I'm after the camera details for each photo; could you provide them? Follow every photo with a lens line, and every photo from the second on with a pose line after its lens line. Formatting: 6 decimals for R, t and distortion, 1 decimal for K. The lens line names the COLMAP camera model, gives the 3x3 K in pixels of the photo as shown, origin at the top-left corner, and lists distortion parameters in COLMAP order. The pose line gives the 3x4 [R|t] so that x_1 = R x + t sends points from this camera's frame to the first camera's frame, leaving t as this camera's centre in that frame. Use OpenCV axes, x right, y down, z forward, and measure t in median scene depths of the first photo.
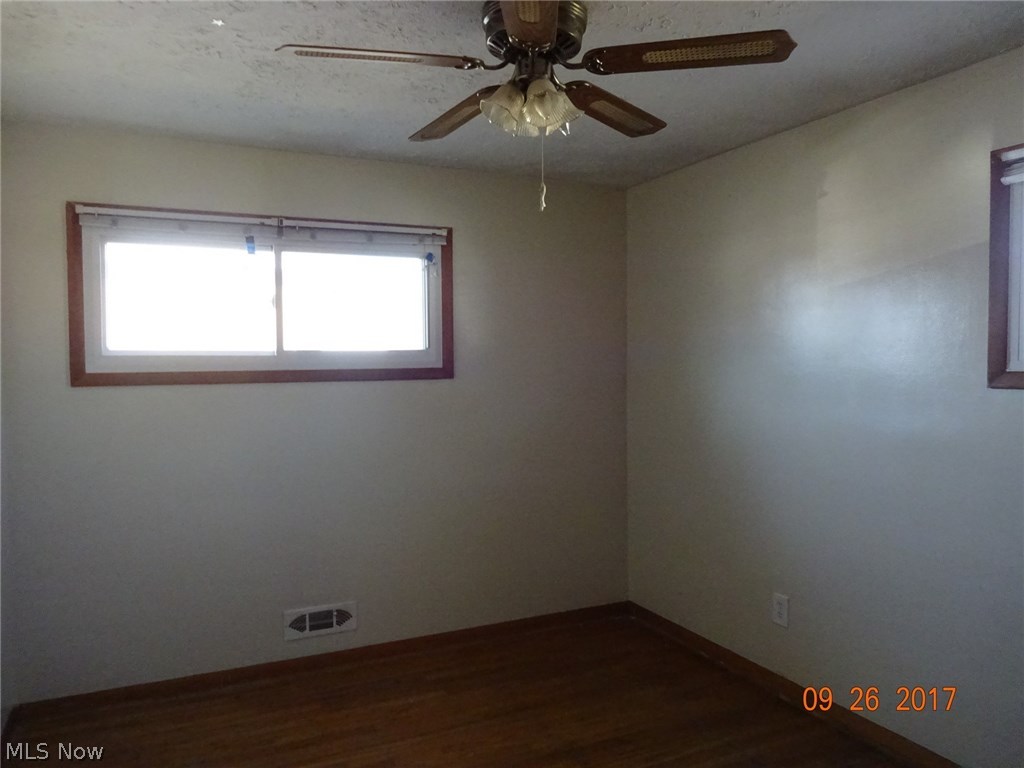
lens RADIAL K [[762.0, 0, 512.0], [0, 762.0, 384.0], [0, 0, 1]] dist [-0.006635, -0.003298]
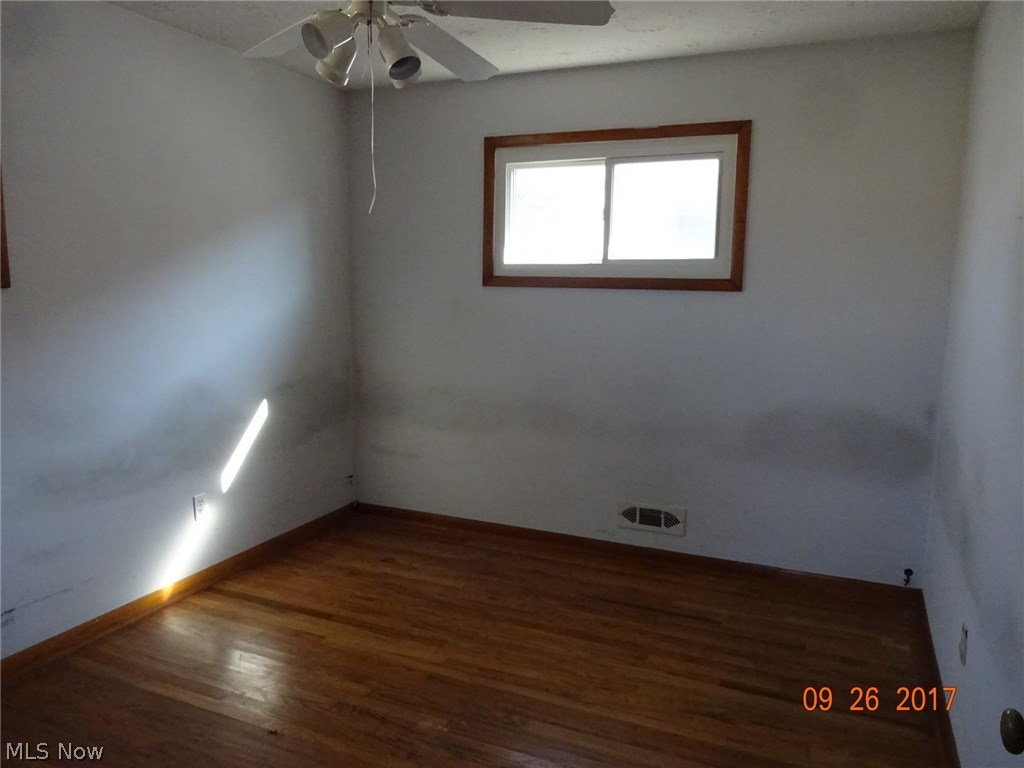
lens RADIAL K [[762.0, 0, 512.0], [0, 762.0, 384.0], [0, 0, 1]] dist [-0.006635, -0.003298]
pose [[0.639160, 0.126206, -0.758648, 0.446785], [-0.035305, 0.990219, 0.134984, -0.010741], [0.768263, -0.059493, 0.637364, 0.204600]]
